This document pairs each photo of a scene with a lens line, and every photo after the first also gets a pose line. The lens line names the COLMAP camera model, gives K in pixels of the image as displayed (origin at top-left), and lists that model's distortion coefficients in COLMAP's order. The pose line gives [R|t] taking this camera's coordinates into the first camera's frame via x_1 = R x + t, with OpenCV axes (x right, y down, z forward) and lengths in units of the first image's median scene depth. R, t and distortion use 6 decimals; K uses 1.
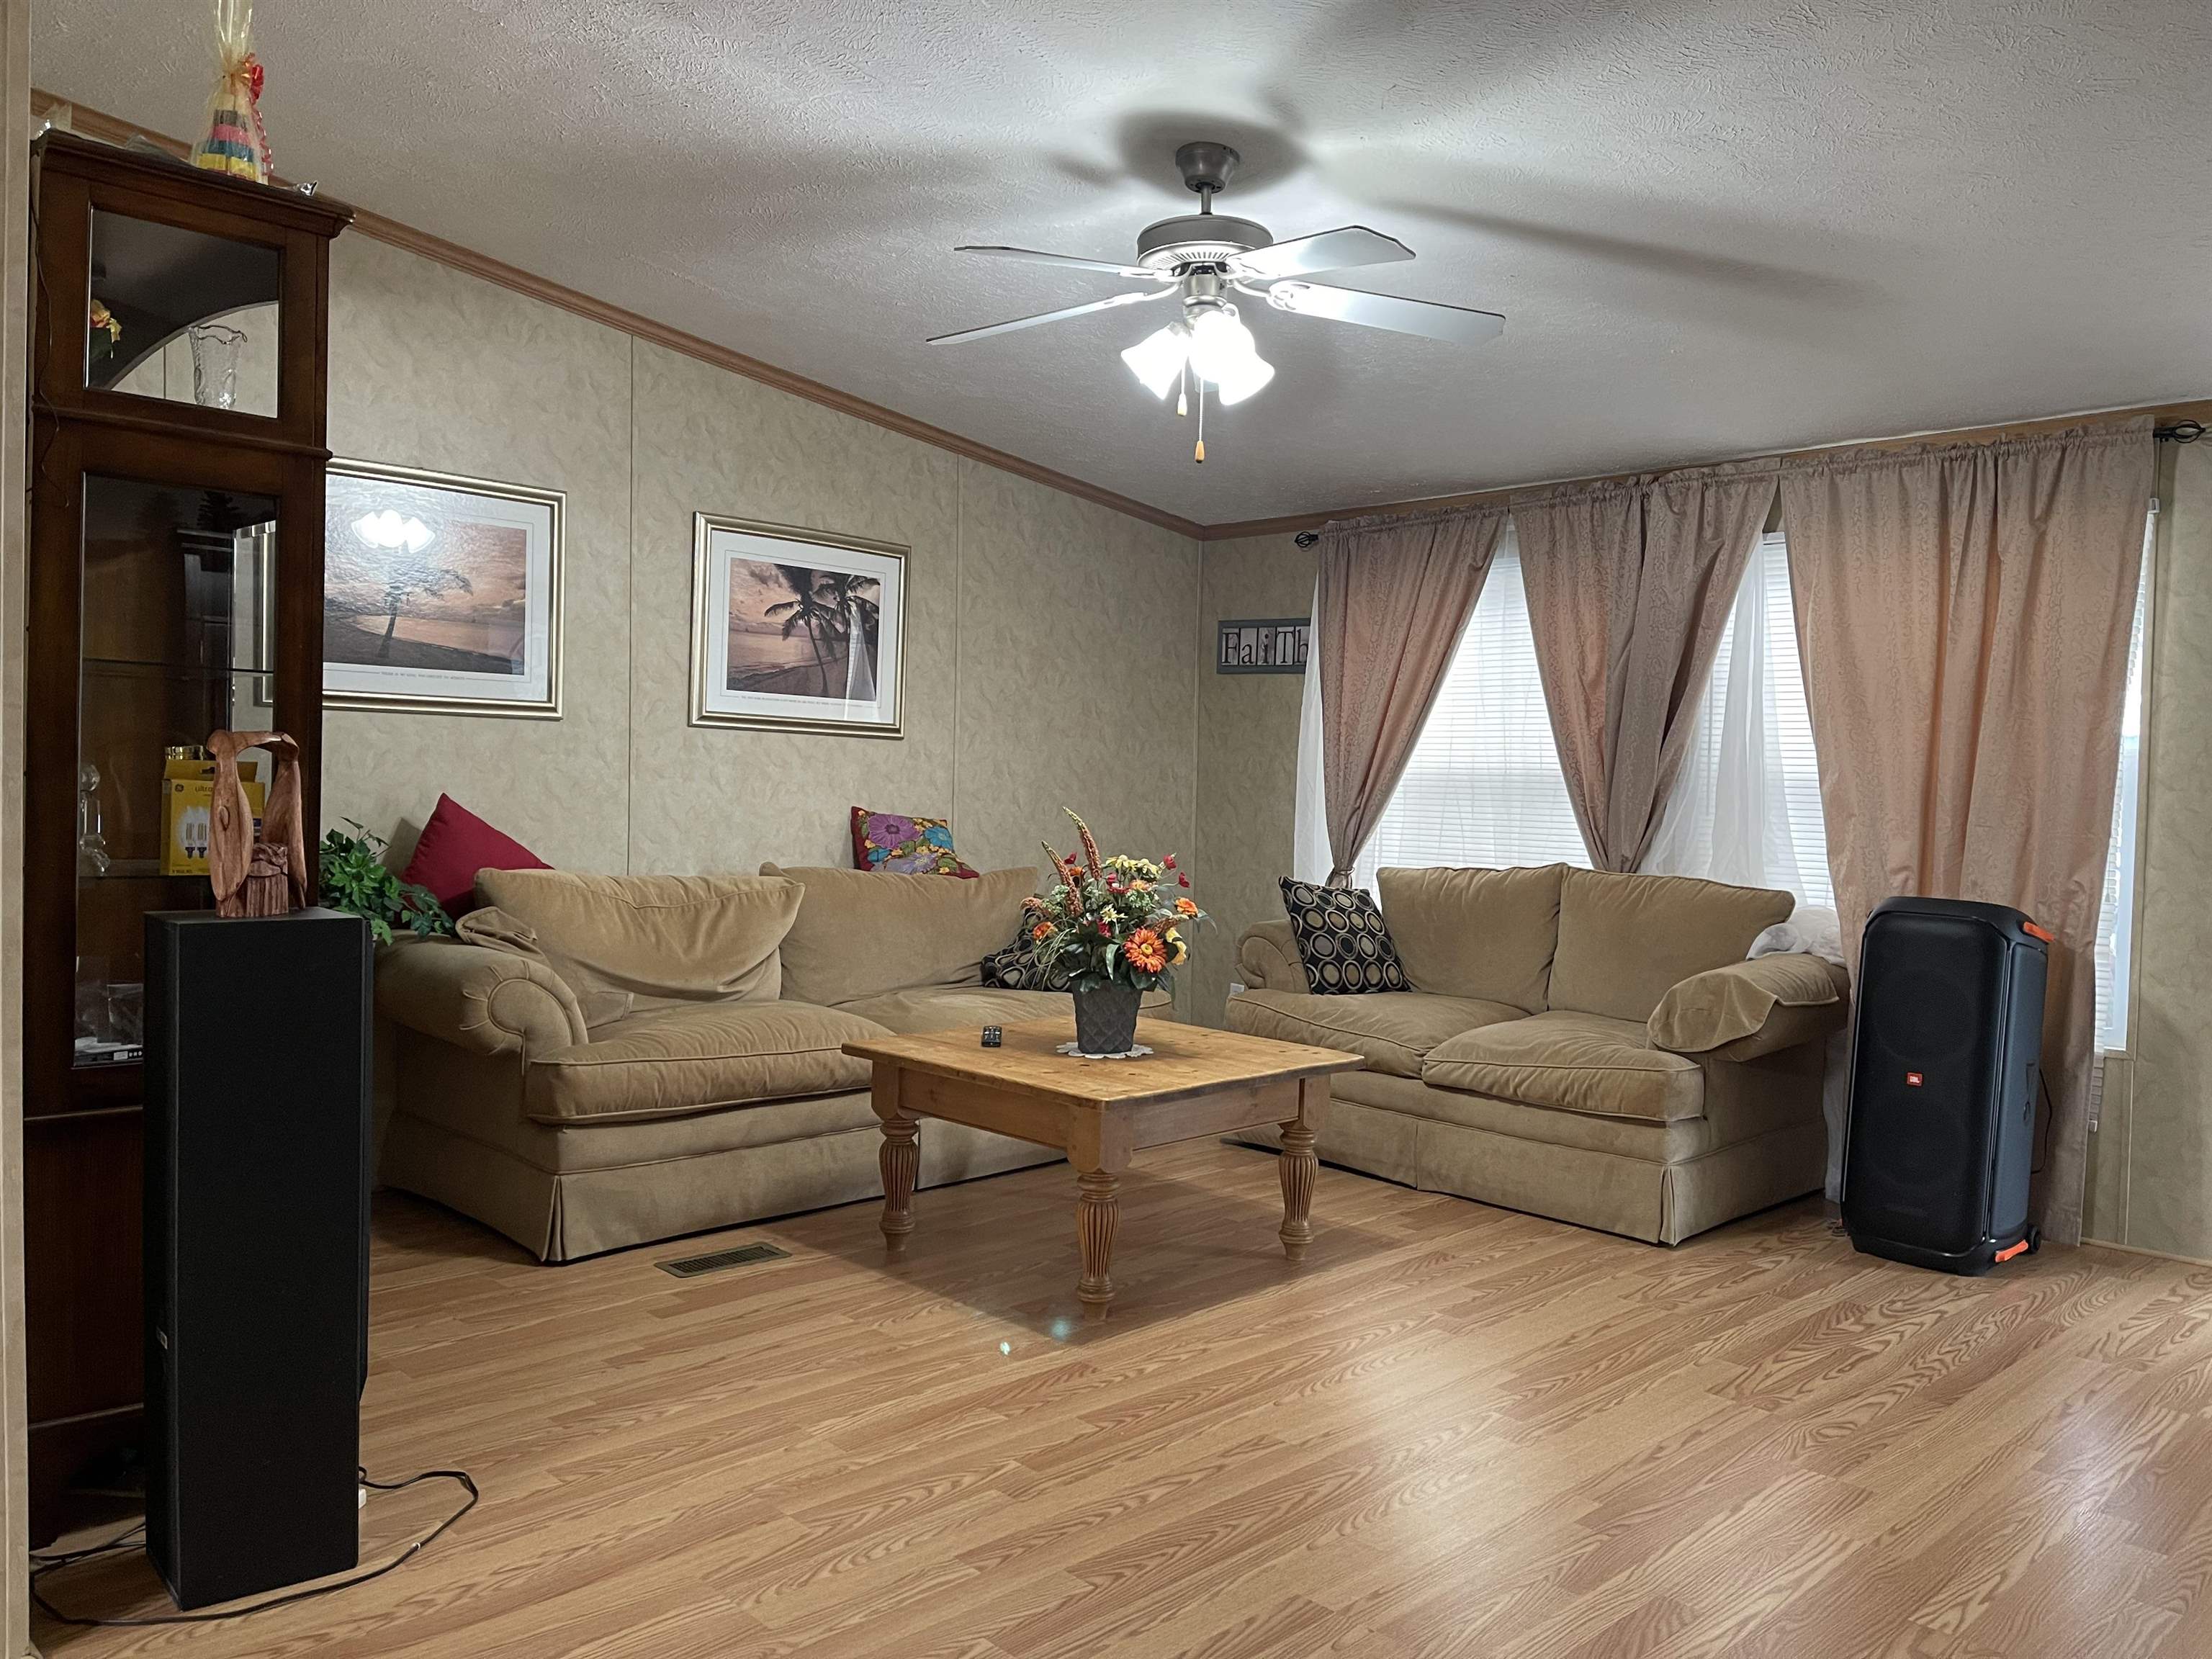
lens RADIAL K [[1666.4, 0, 1106.0], [0, 1666.4, 829.5], [0, 0, 1]] dist [0.081324, -0.113460]
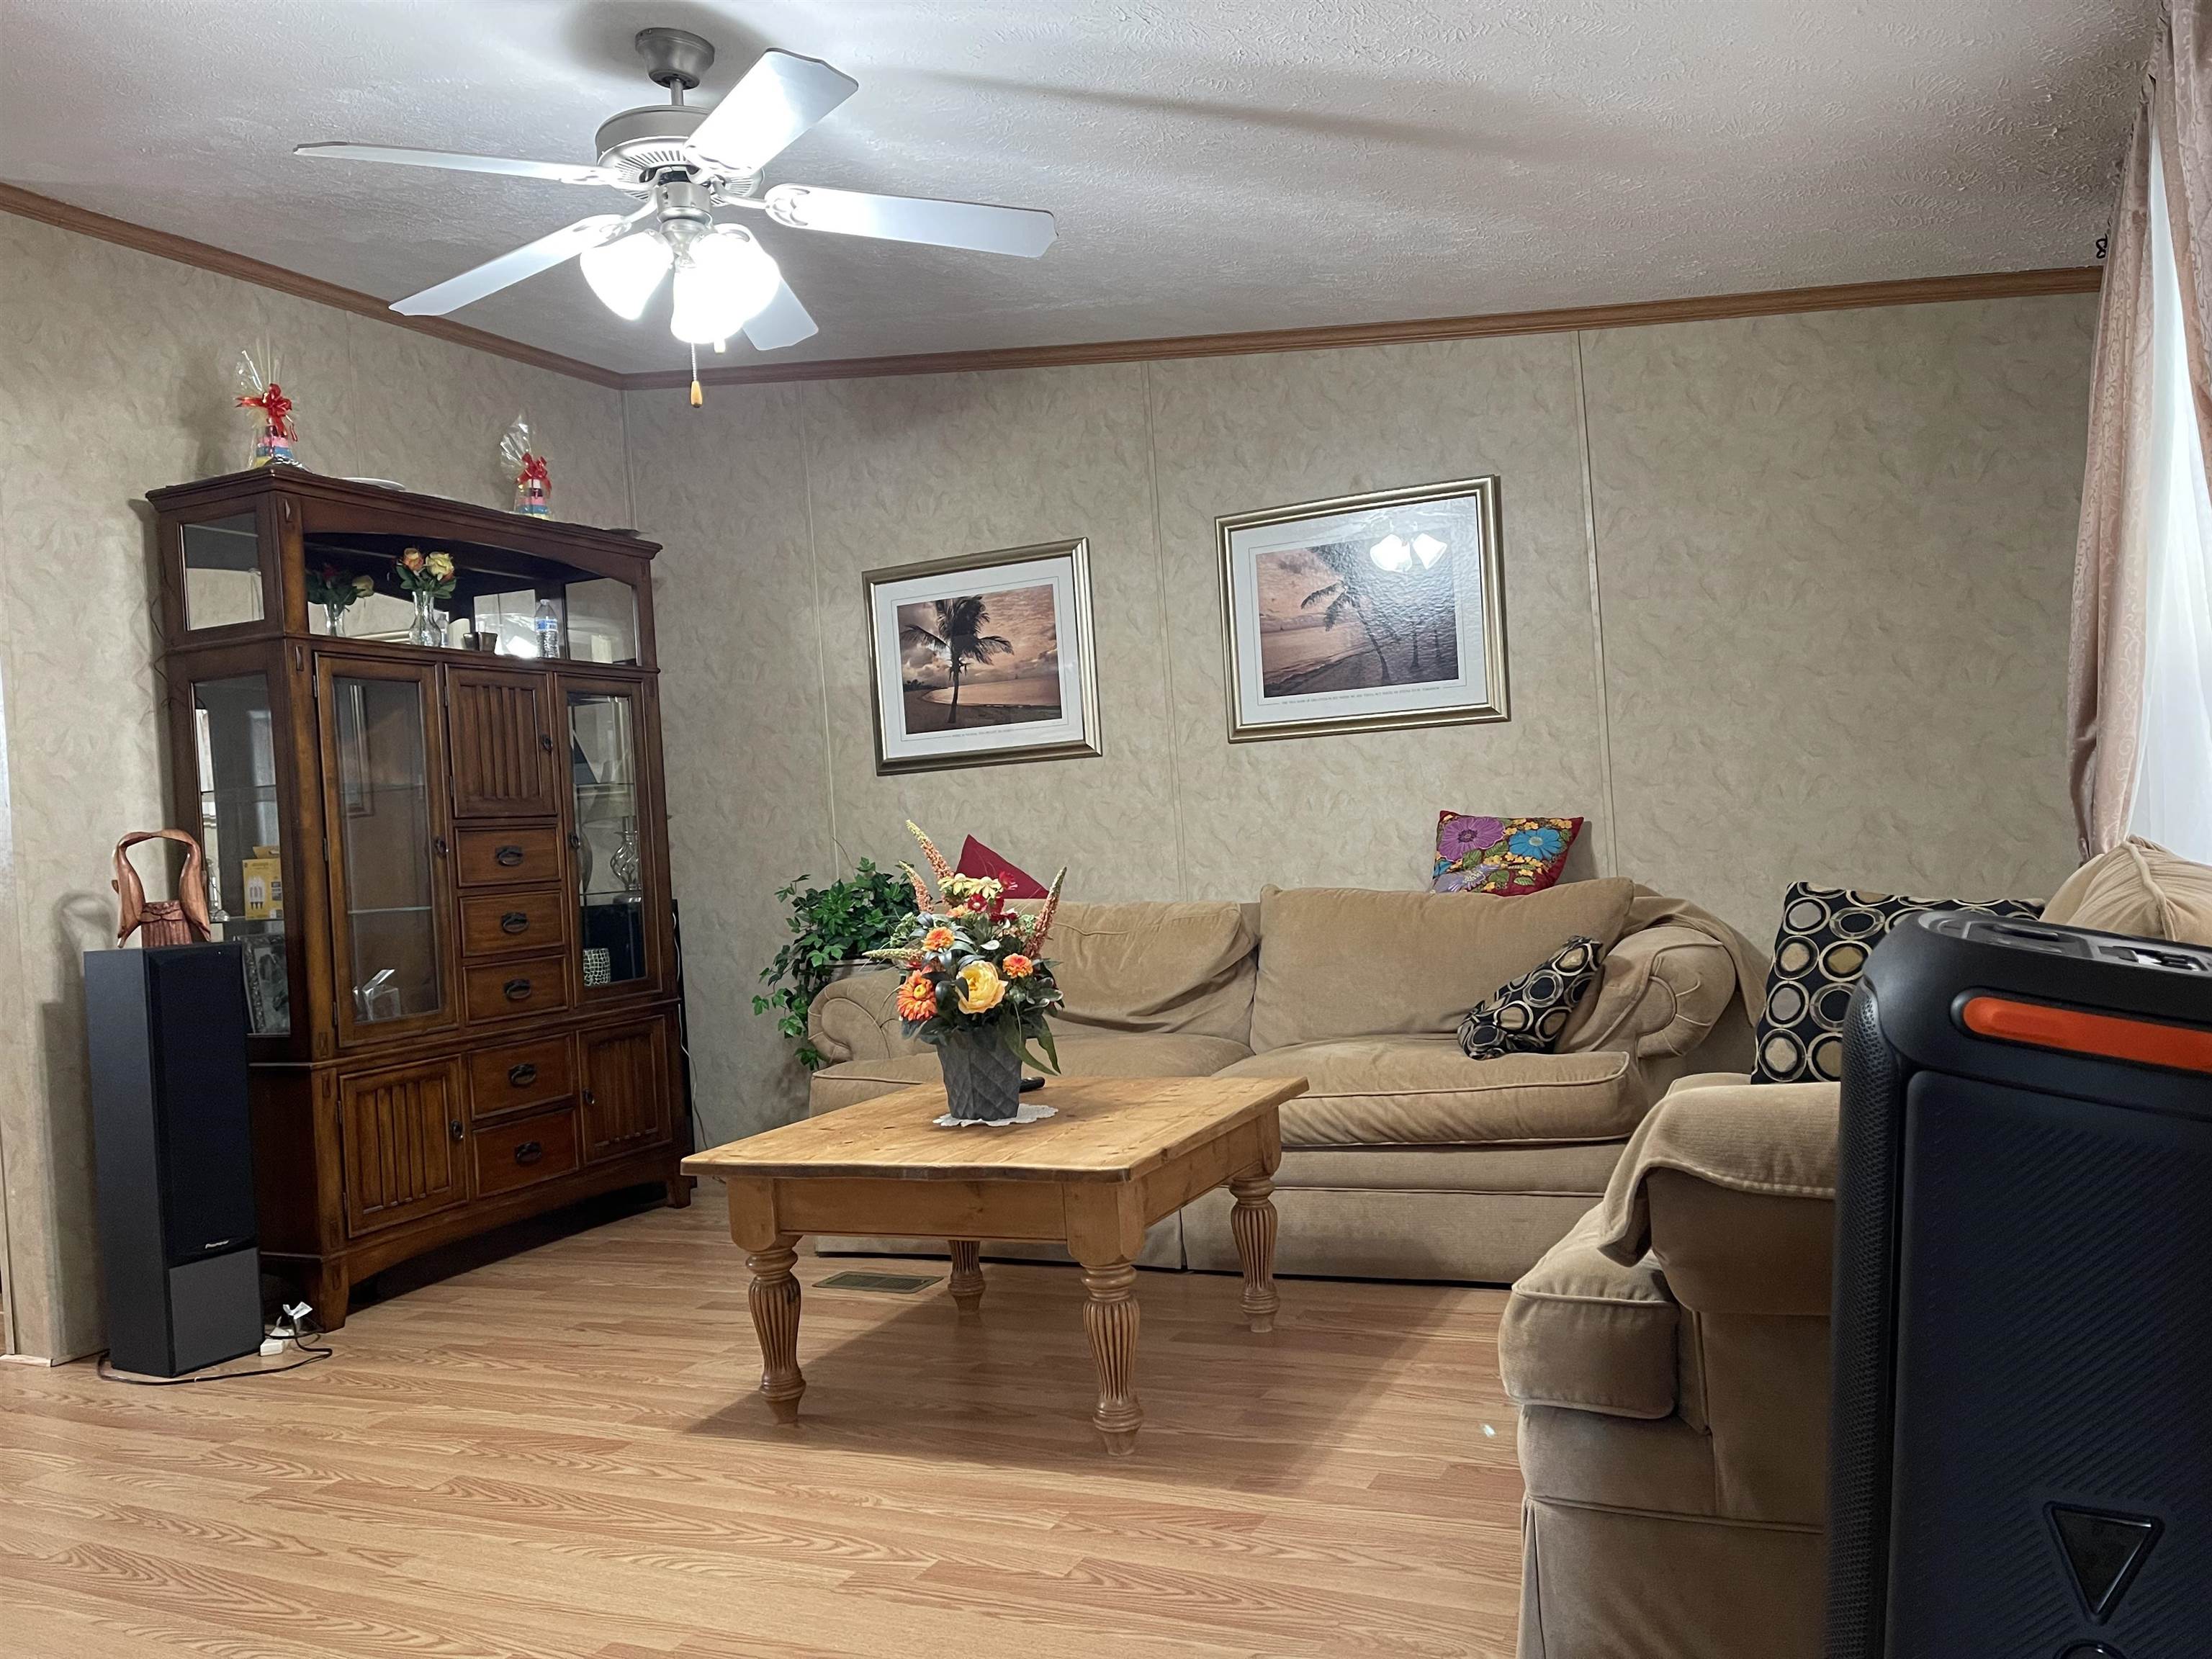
lens RADIAL K [[1669.1, 0, 1133.8], [0, 1669.1, 859.1], [0, 0, 1]] dist [0.104921, -0.139657]
pose [[0.342792, -0.038925, -0.938605, 0.734067], [0.050678, 0.998453, -0.022898, 0.027380], [0.938043, -0.039717, 0.344234, 0.732479]]
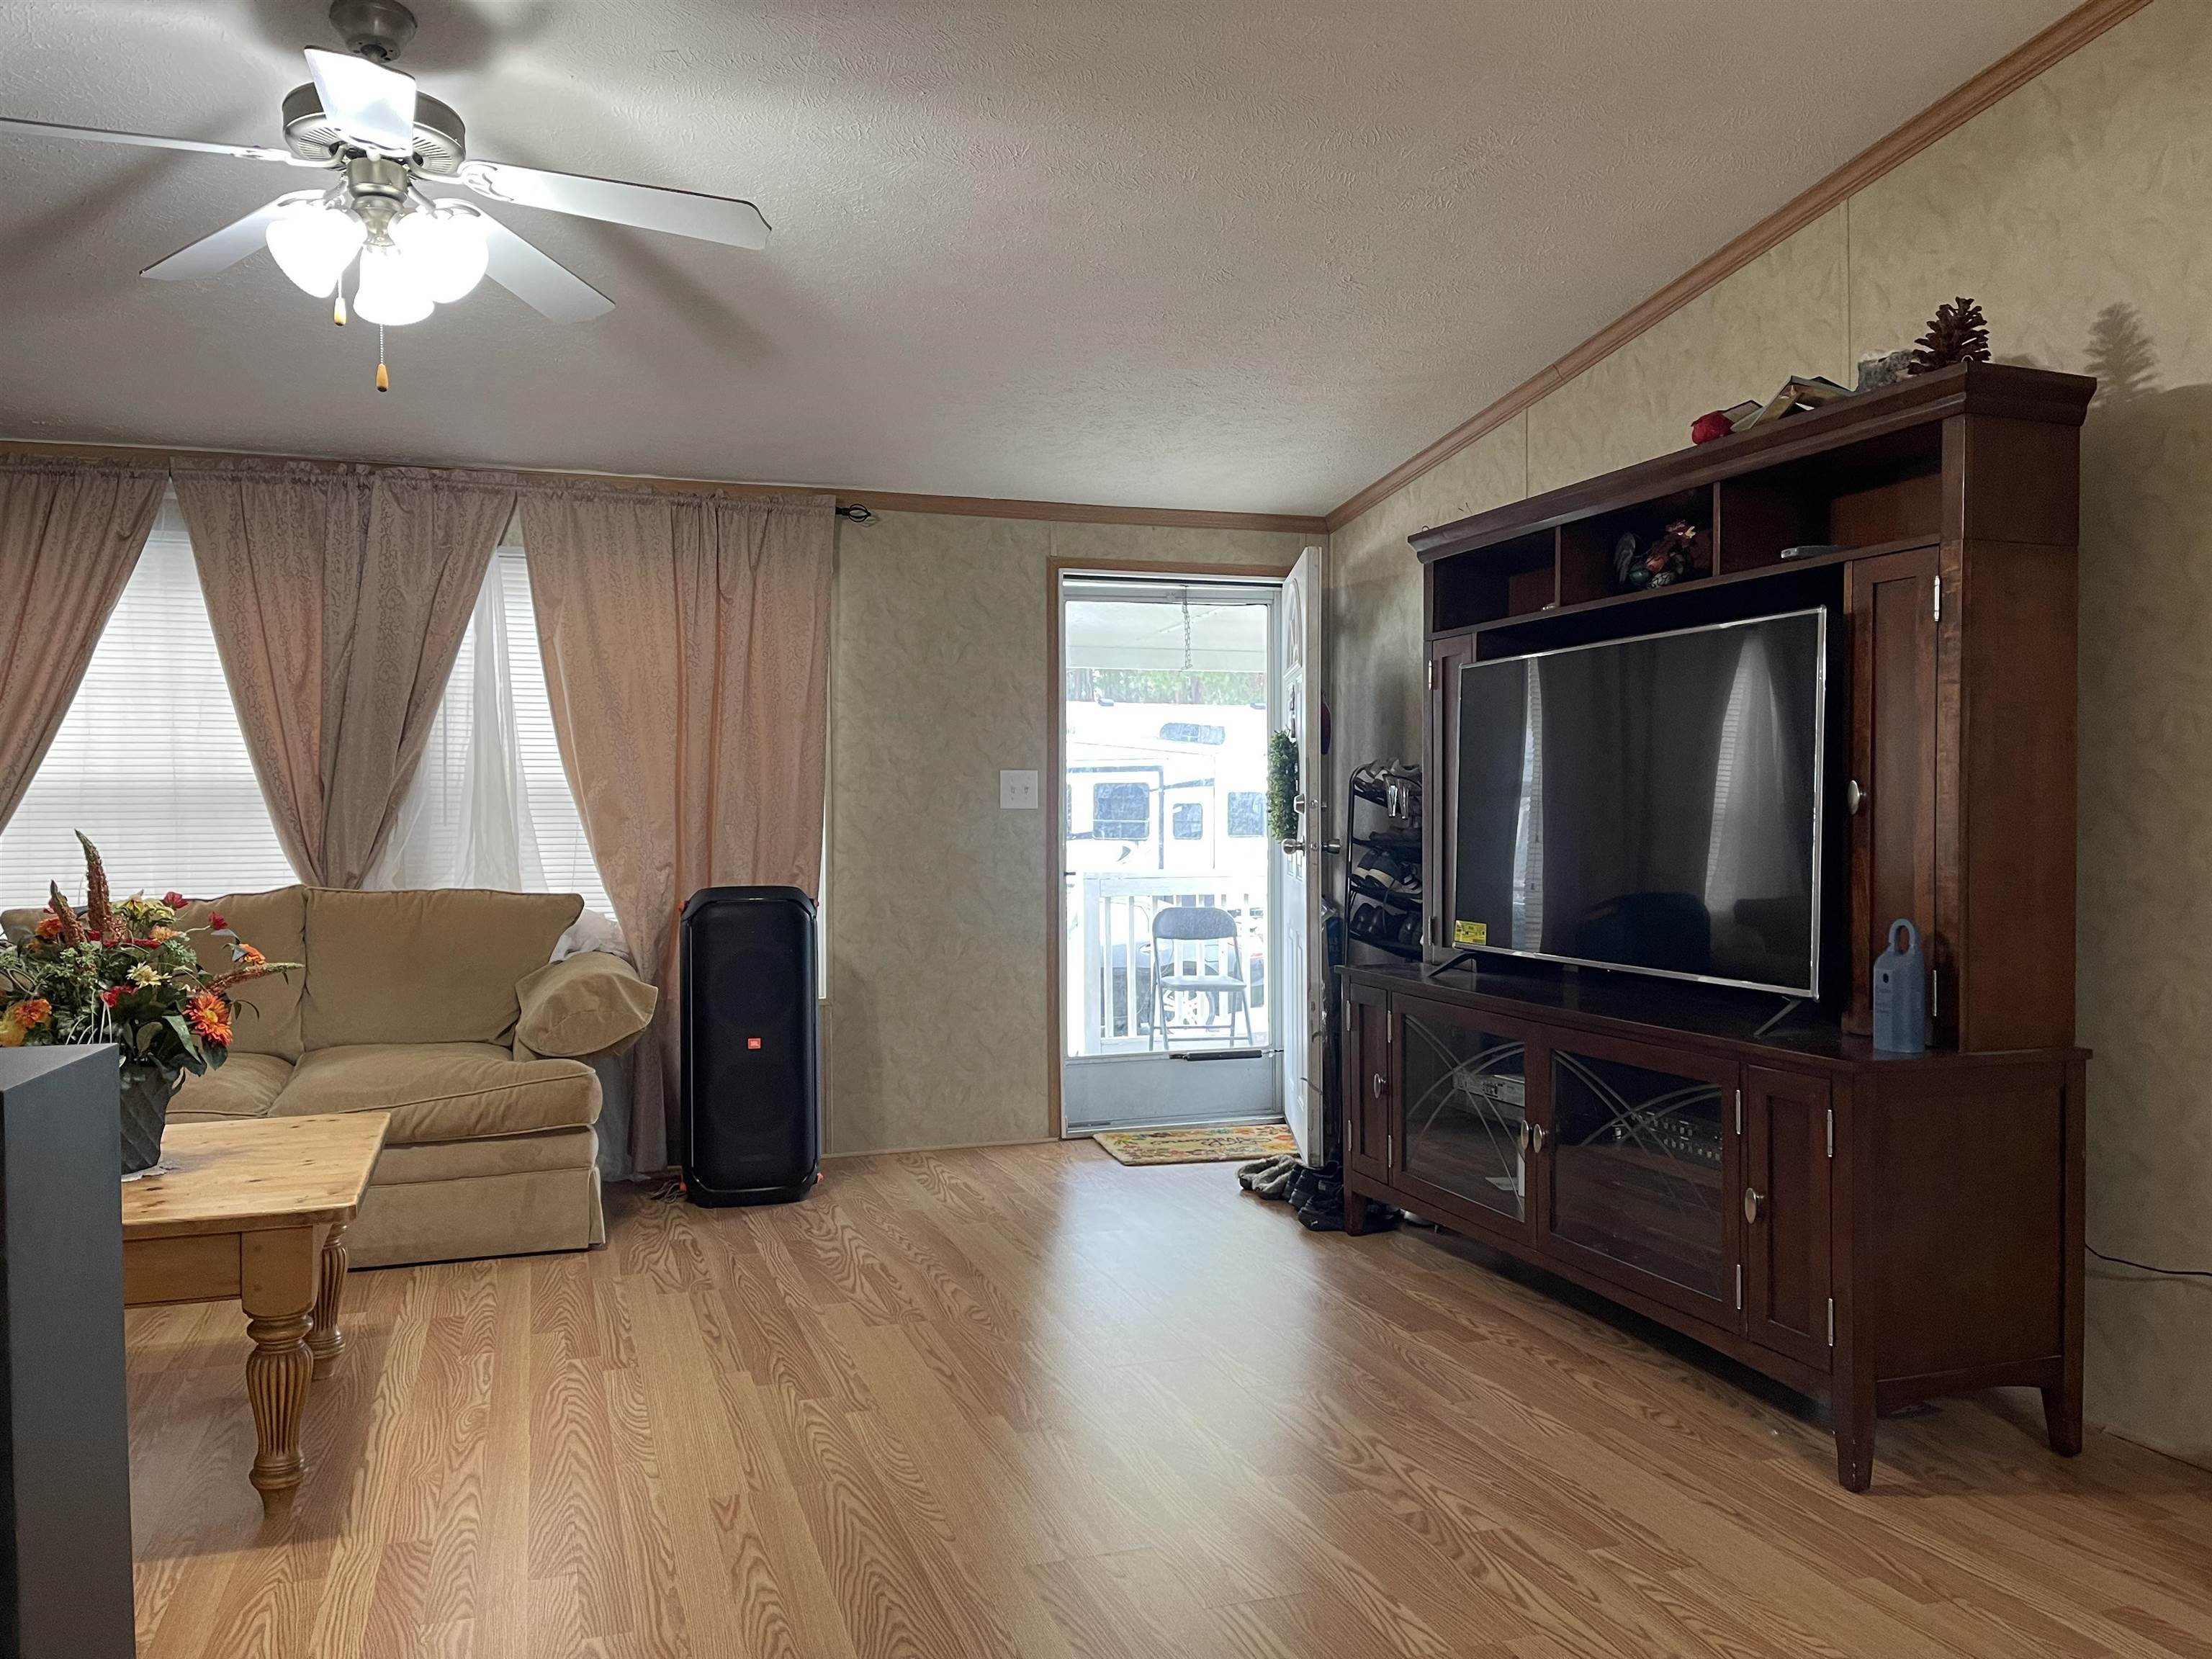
lens RADIAL K [[1666.4, 0, 1106.0], [0, 1666.4, 829.5], [0, 0, 1]] dist [0.081324, -0.113460]
pose [[0.426409, -0.033016, 0.903928, -0.433024], [0.044922, 0.998873, 0.015293, -0.004527], [-0.903414, 0.034085, 0.427412, 0.279850]]
